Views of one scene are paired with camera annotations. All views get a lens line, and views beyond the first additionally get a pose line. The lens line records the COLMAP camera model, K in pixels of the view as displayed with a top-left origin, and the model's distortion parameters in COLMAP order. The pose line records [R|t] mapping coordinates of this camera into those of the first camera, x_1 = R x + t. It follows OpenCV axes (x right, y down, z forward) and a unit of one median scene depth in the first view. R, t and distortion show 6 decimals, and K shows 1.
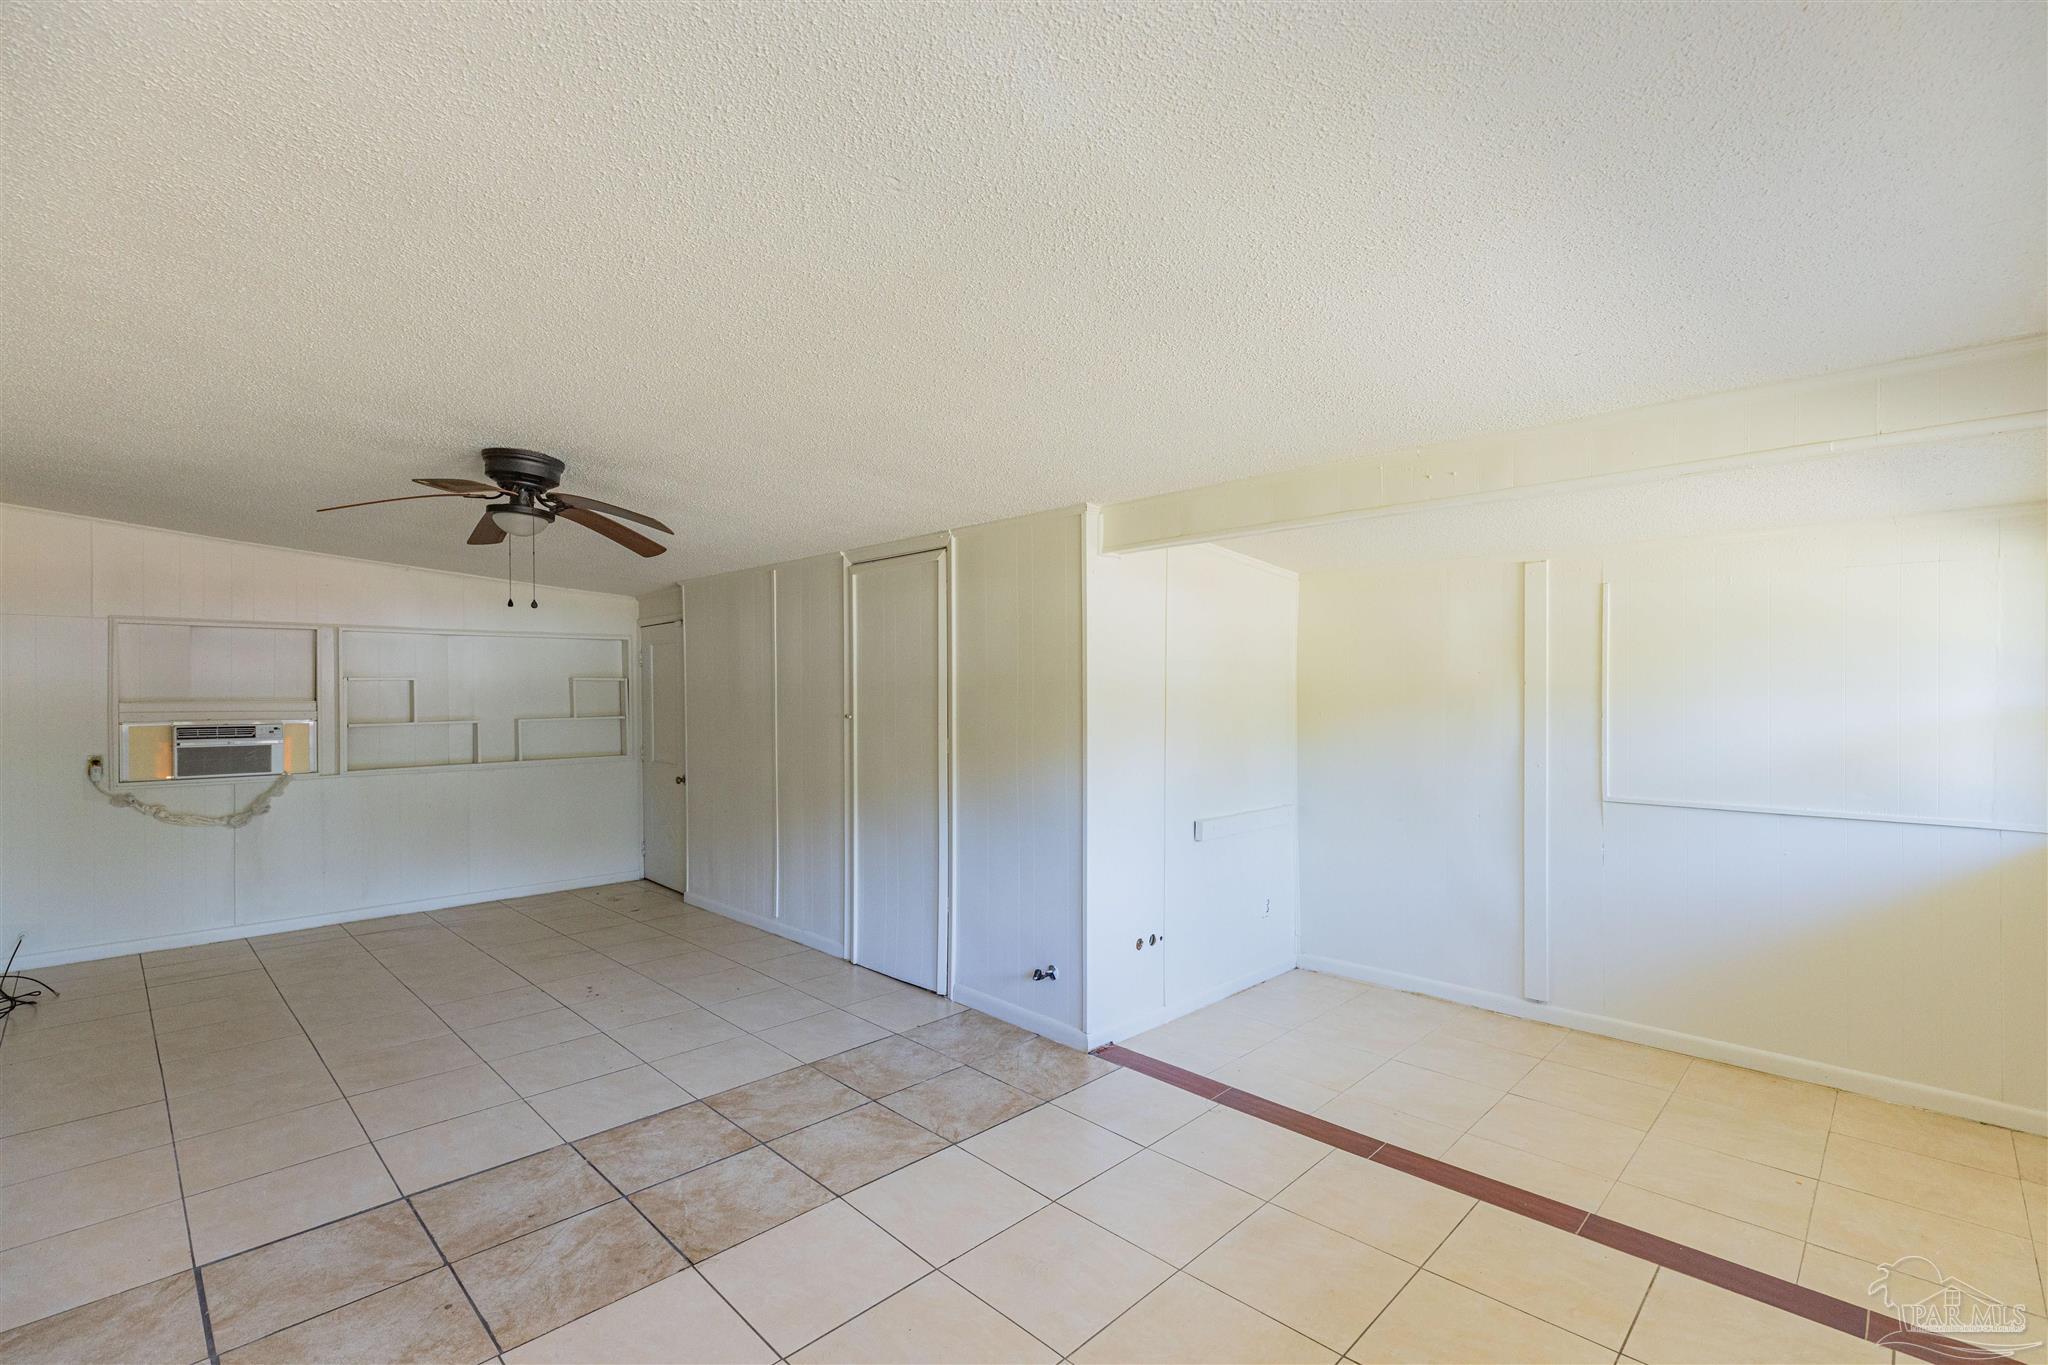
lens RADIAL K [[925.1, 0, 1033.2], [0, 925.1, 696.9], [0, 0, 1]] dist [0.016568, 0.000096]
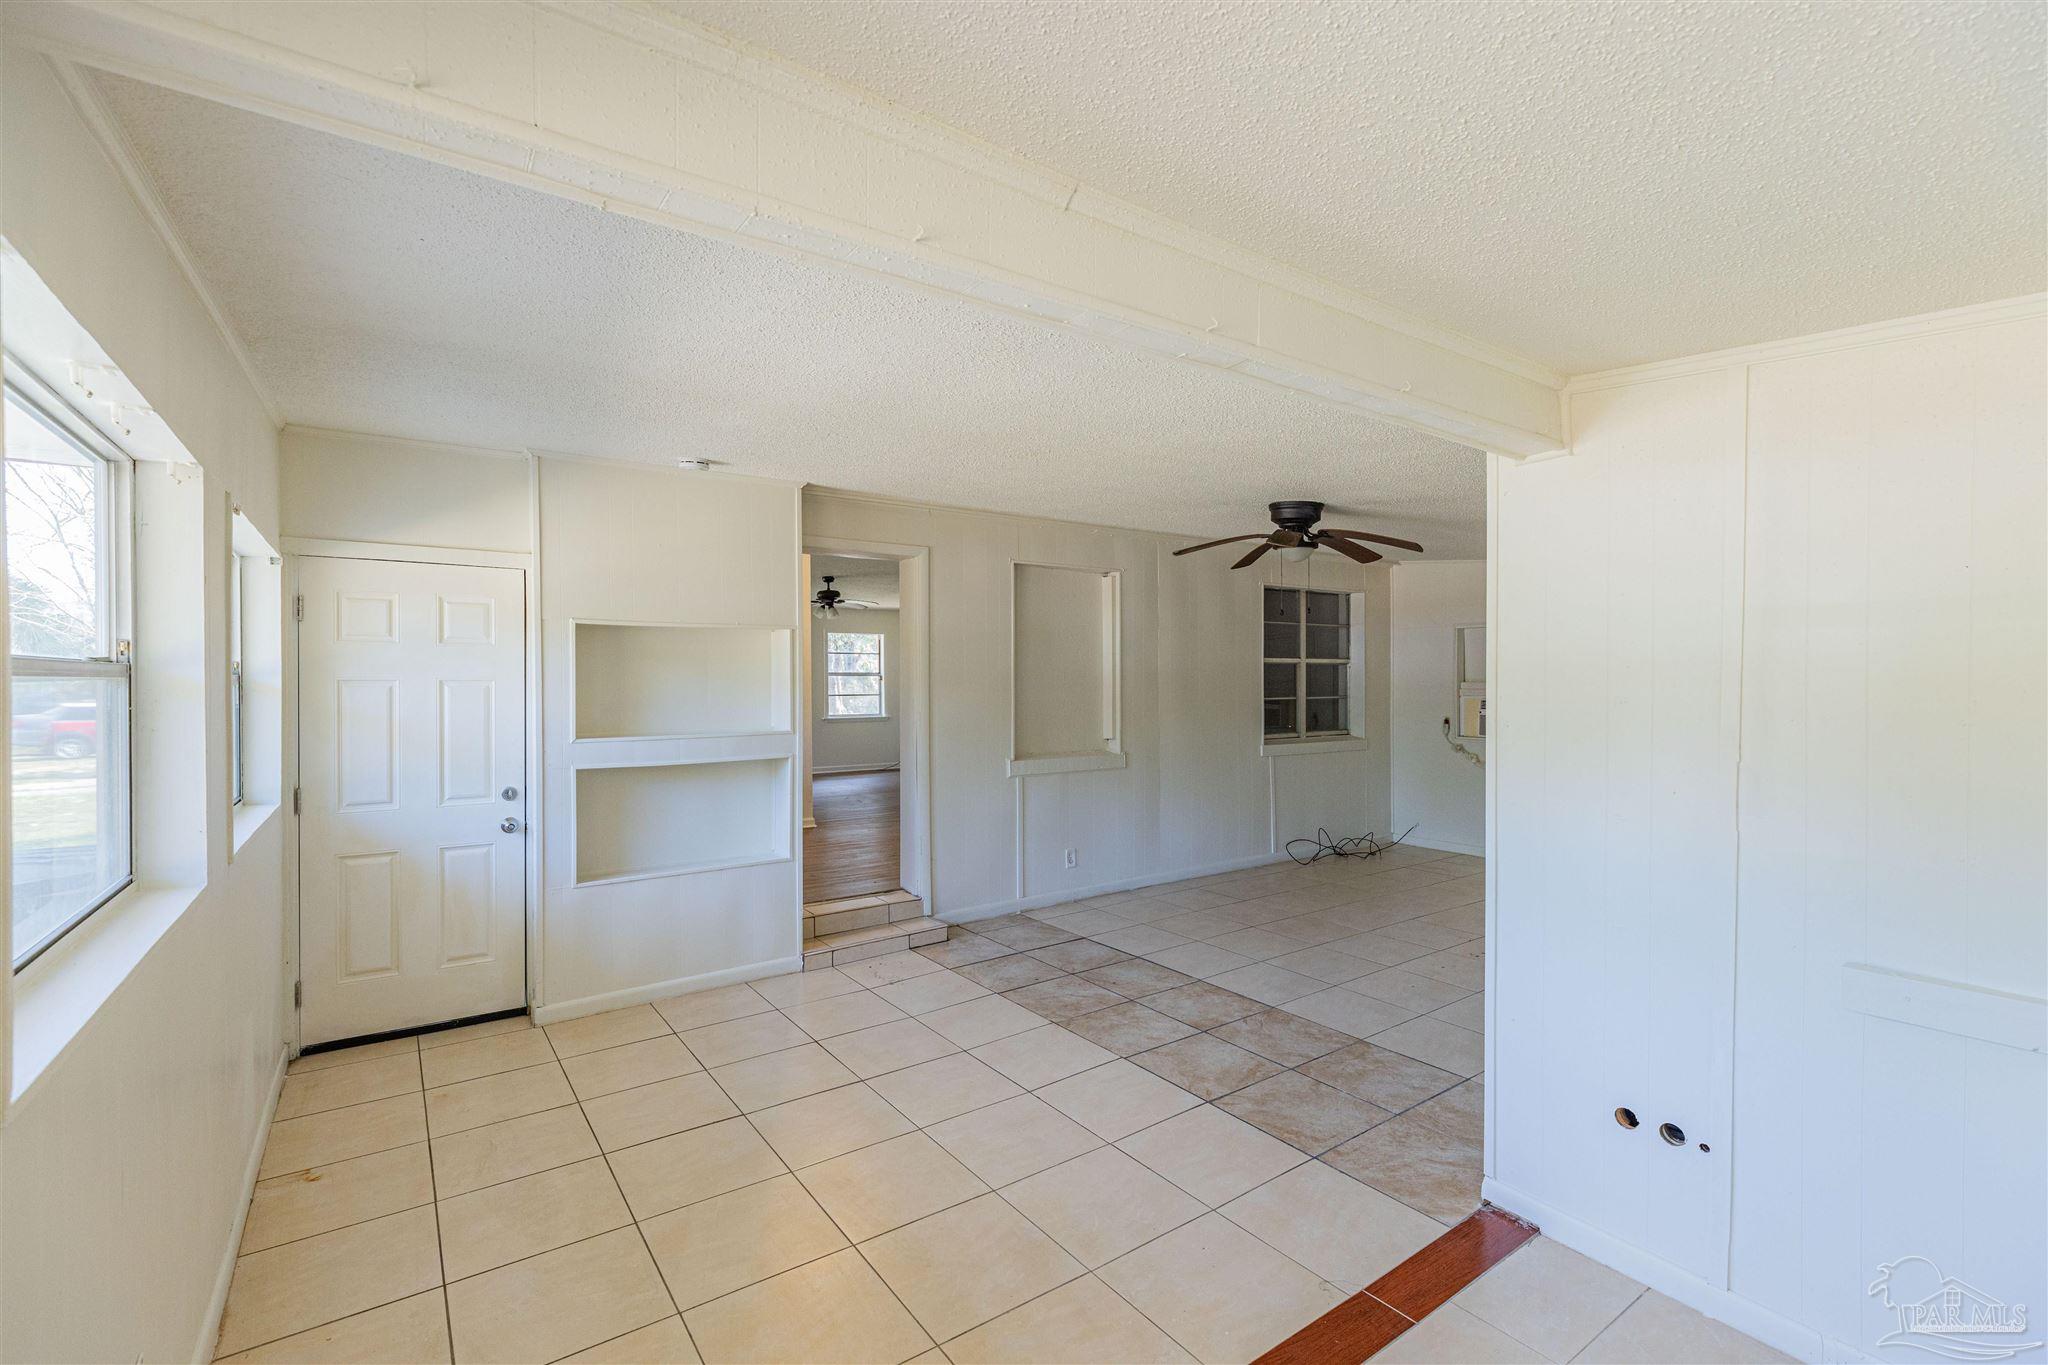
lens RADIAL K [[925.1, 0, 1033.0], [0, 925.1, 679.7], [0, 0, 1]] dist [0.016568, 0.000096]
pose [[-0.178015, 0.005405, -0.984013, 0.994655], [-0.000038, 0.999985, 0.005500, -0.012482], [0.984028, 0.001017, -0.178012, 0.979990]]
